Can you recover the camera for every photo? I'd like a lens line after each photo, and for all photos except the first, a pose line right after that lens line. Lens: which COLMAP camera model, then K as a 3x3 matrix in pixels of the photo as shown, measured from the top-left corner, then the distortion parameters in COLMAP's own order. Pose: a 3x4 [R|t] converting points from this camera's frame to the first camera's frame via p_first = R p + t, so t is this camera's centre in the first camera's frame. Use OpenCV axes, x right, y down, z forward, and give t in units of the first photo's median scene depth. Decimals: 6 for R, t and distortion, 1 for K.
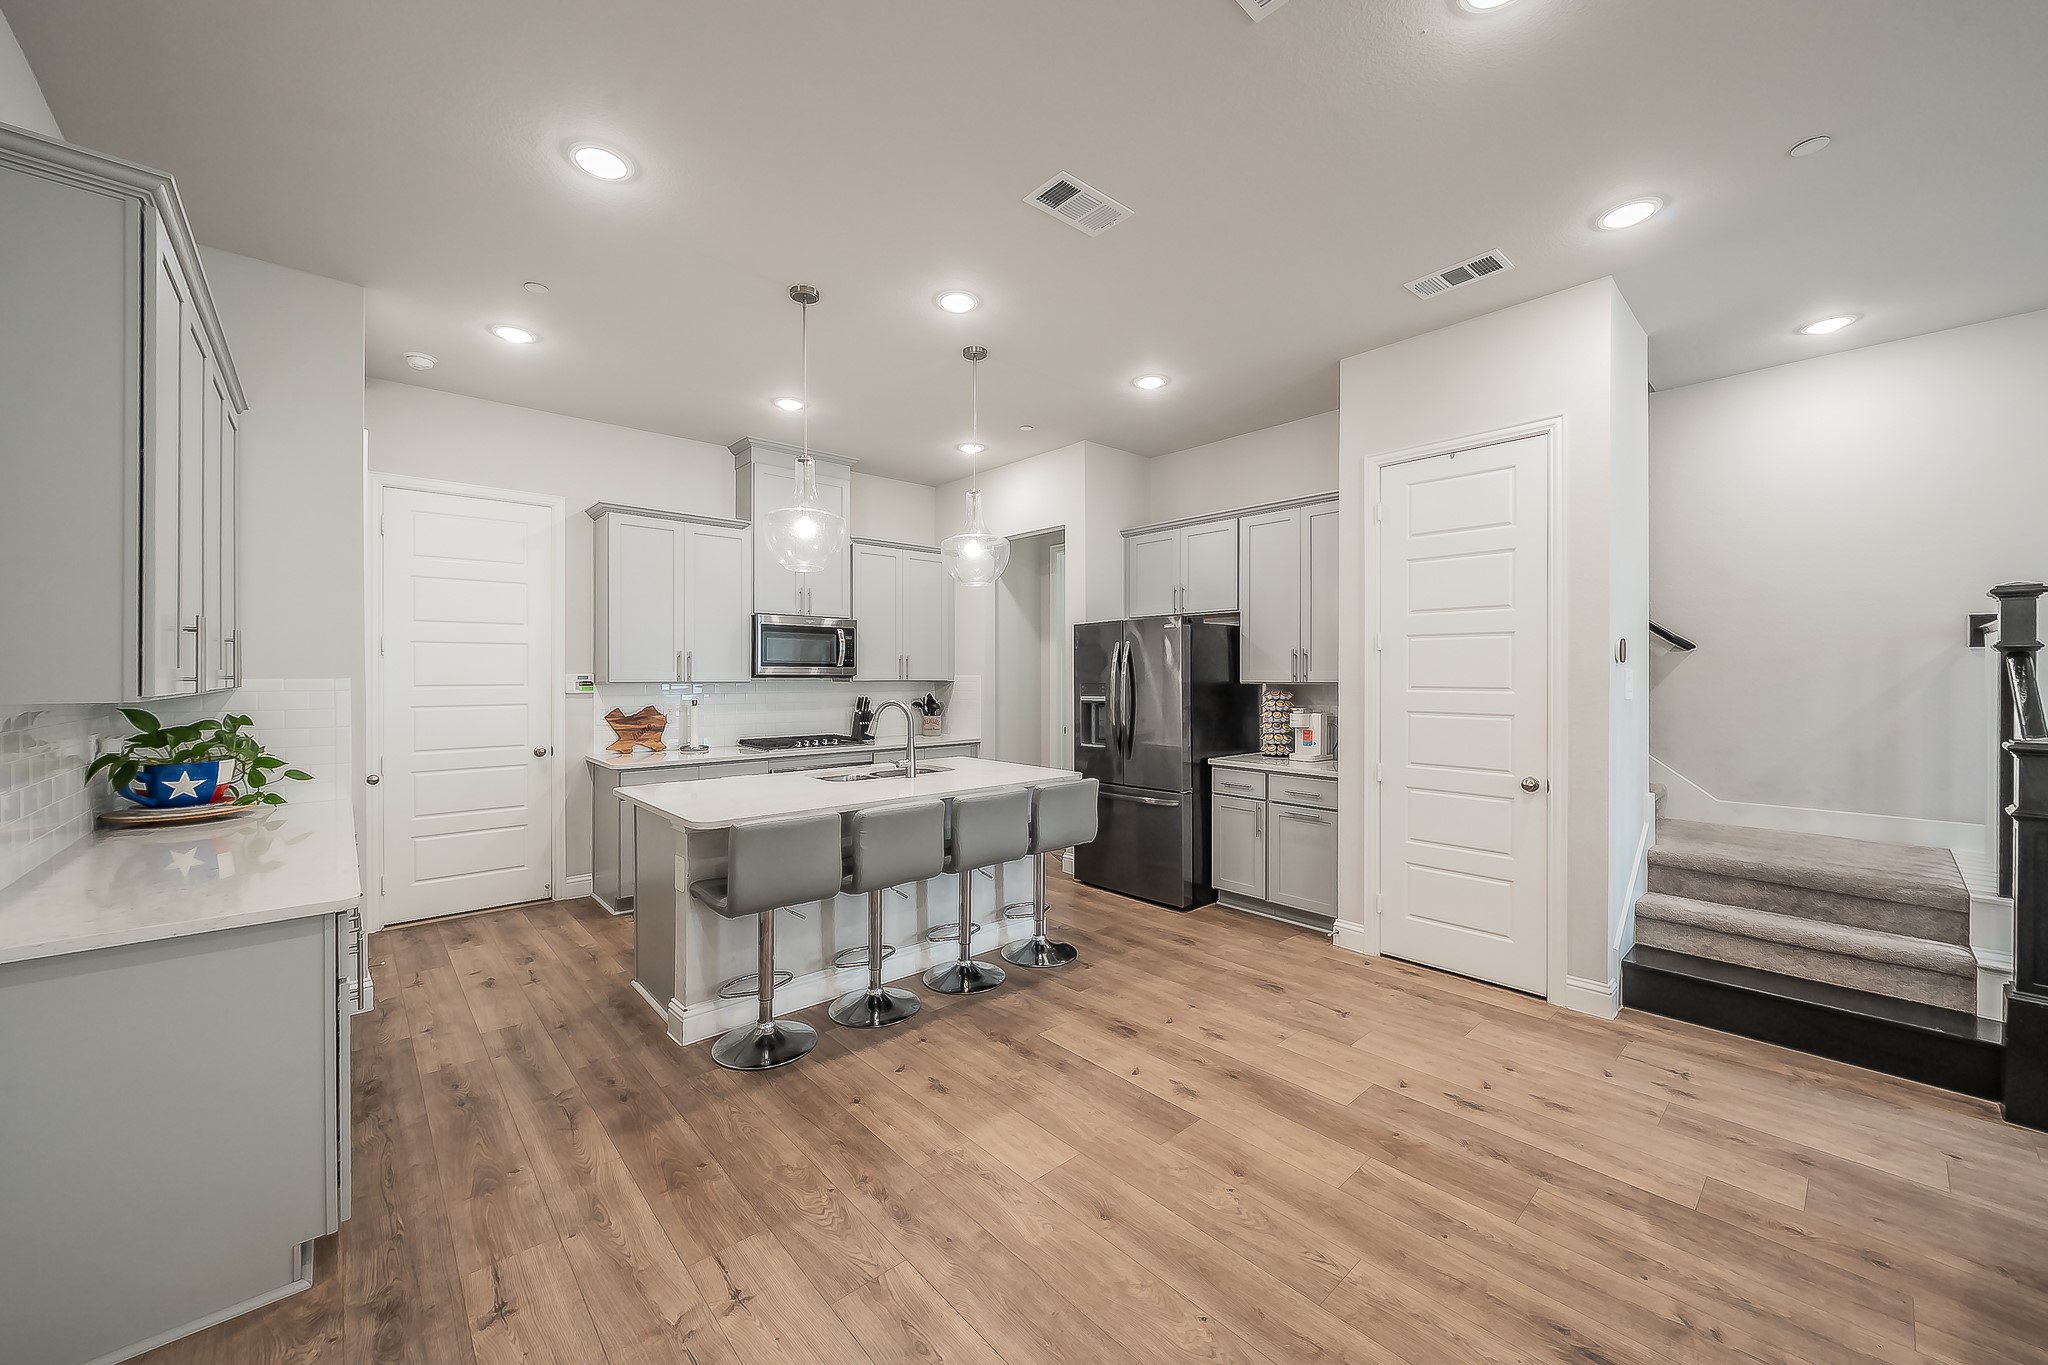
lens RADIAL K [[759.7, 0, 1003.2], [0, 759.7, 695.2], [0, 0, 1]] dist [-0.001261, -0.000797]
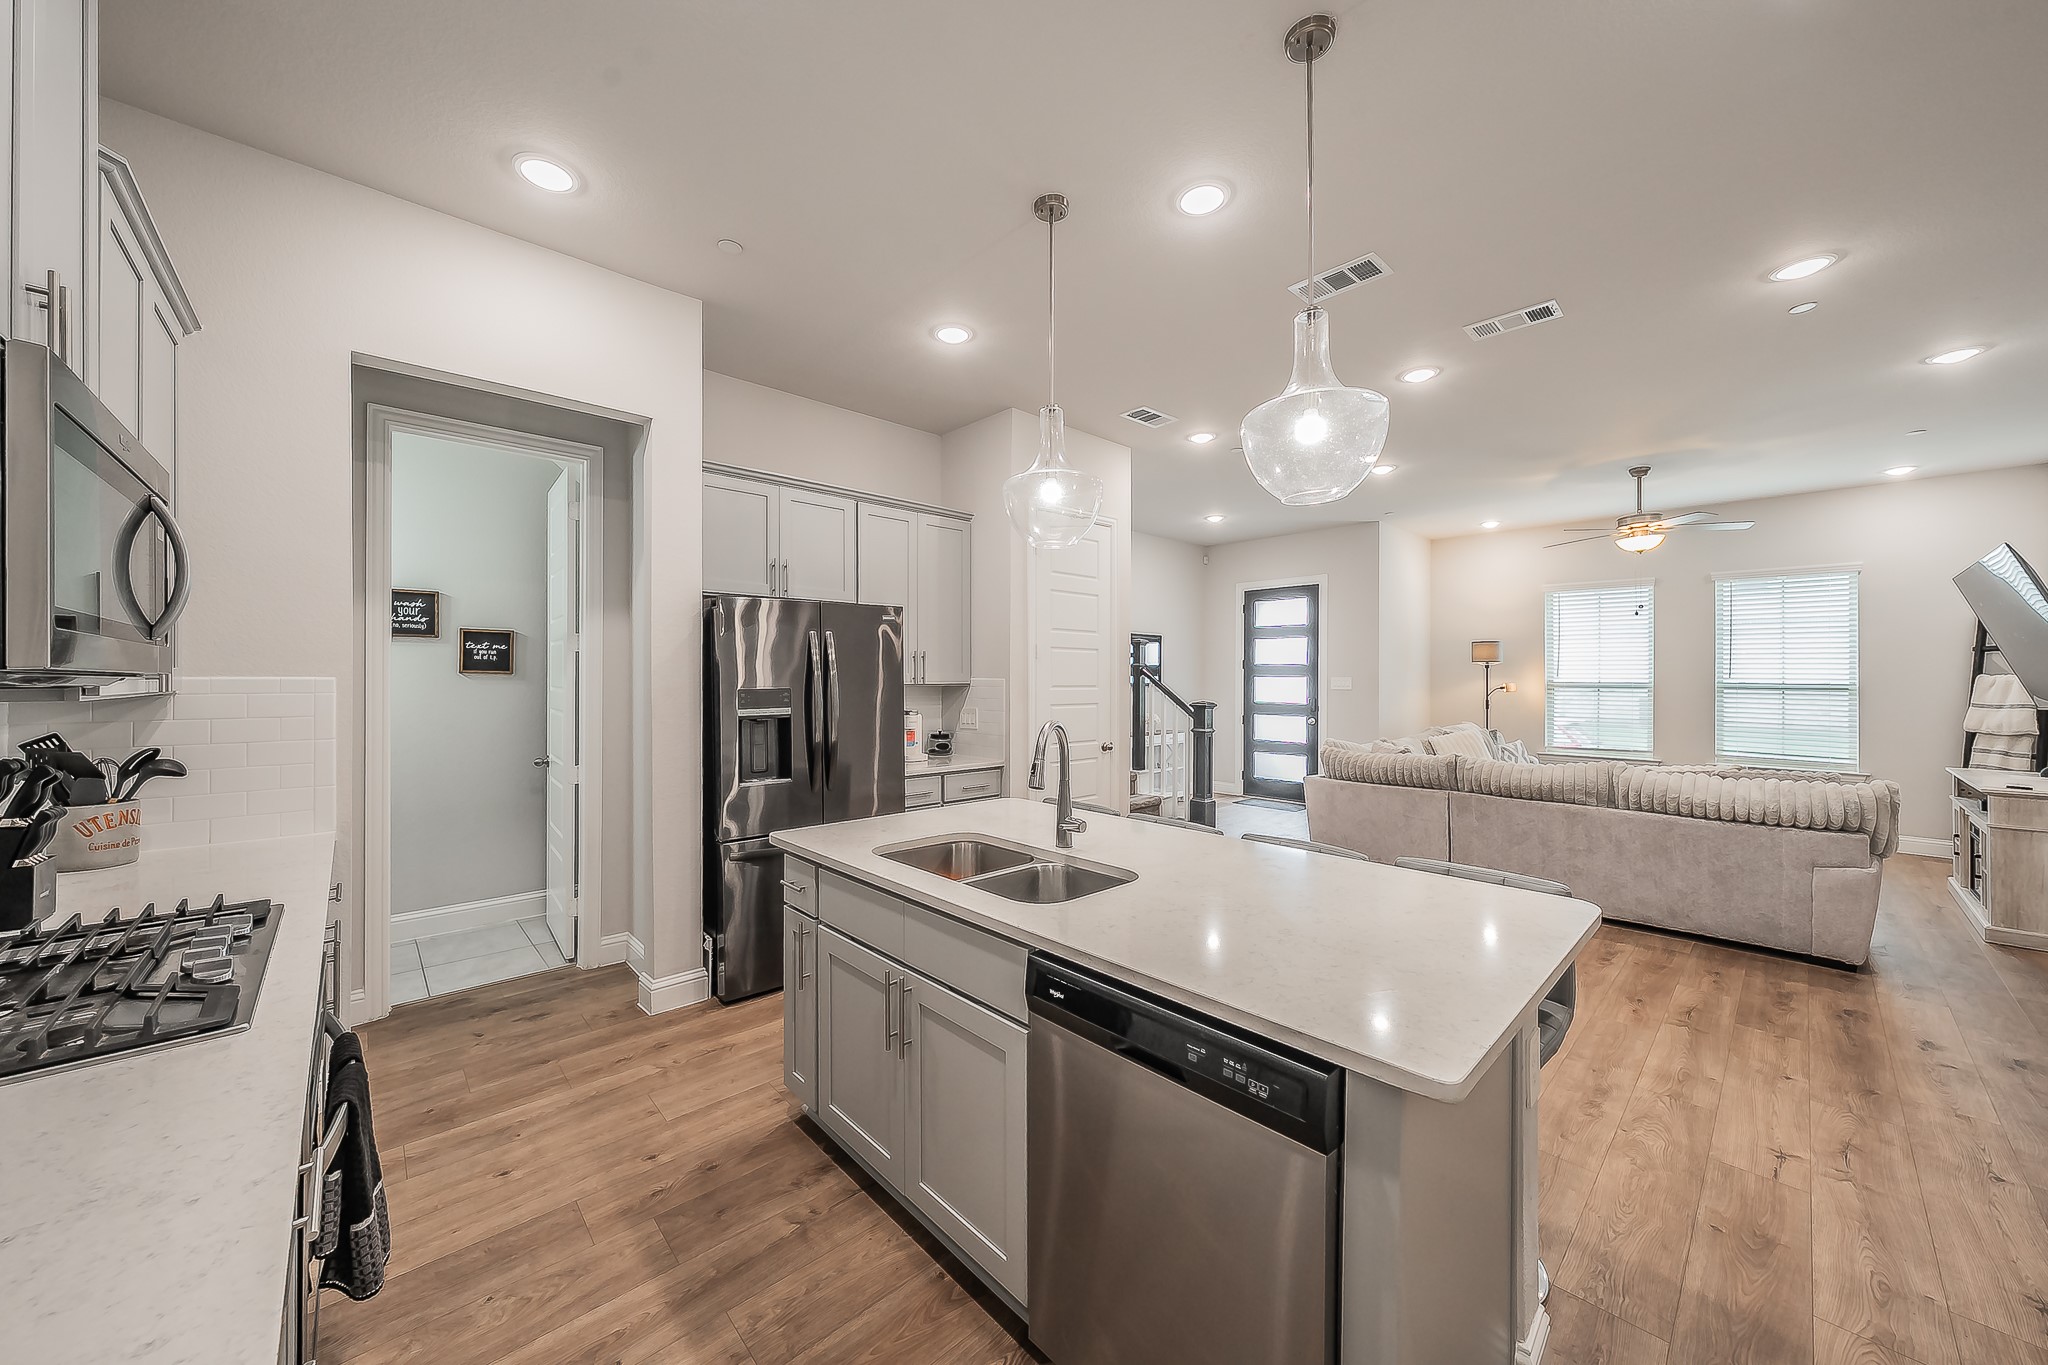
lens RADIAL K [[741.1, 0, 1026.8], [0, 741.1, 679.2], [0, 0, 1]] dist [-0.007982, 0.003280]
pose [[-0.043797, -0.000455, 0.999040, -0.732612], [0.026563, 0.999646, 0.001620, -0.025210], [-0.998687, 0.026608, -0.043770, 1.095281]]
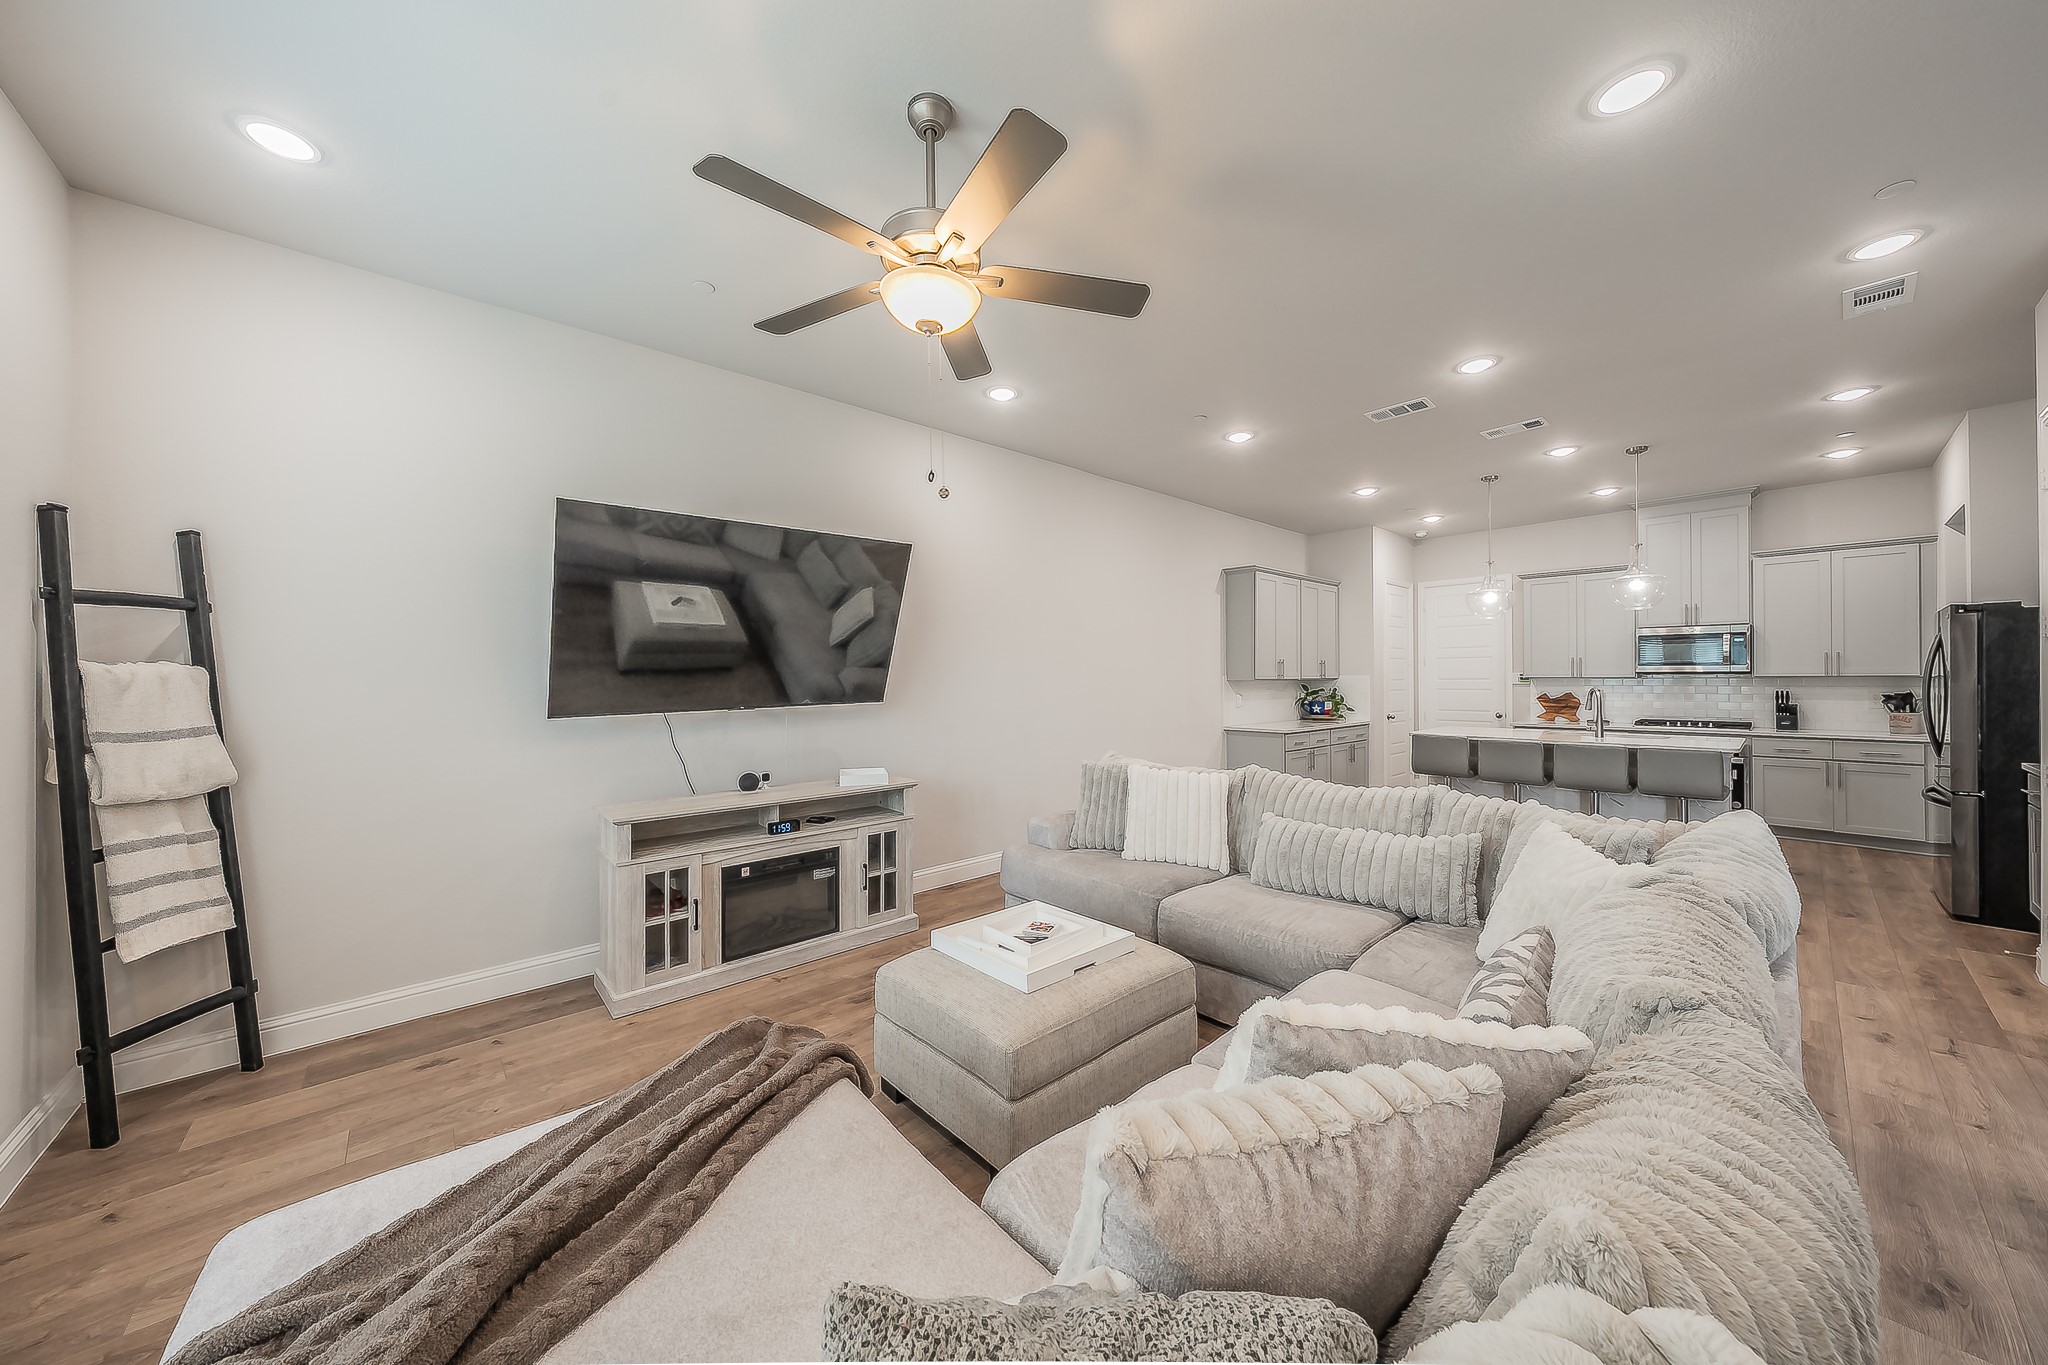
lens RADIAL K [[692.7, 0, 1031.5], [0, 692.7, 679.2], [0, 0, 1]] dist [-0.000806, -0.000503]
pose [[0.027352, -0.000350, -0.999626, 1.308914], [-0.023130, 0.999732, -0.000983, 0.018758], [0.999358, 0.023148, 0.027337, -0.205149]]
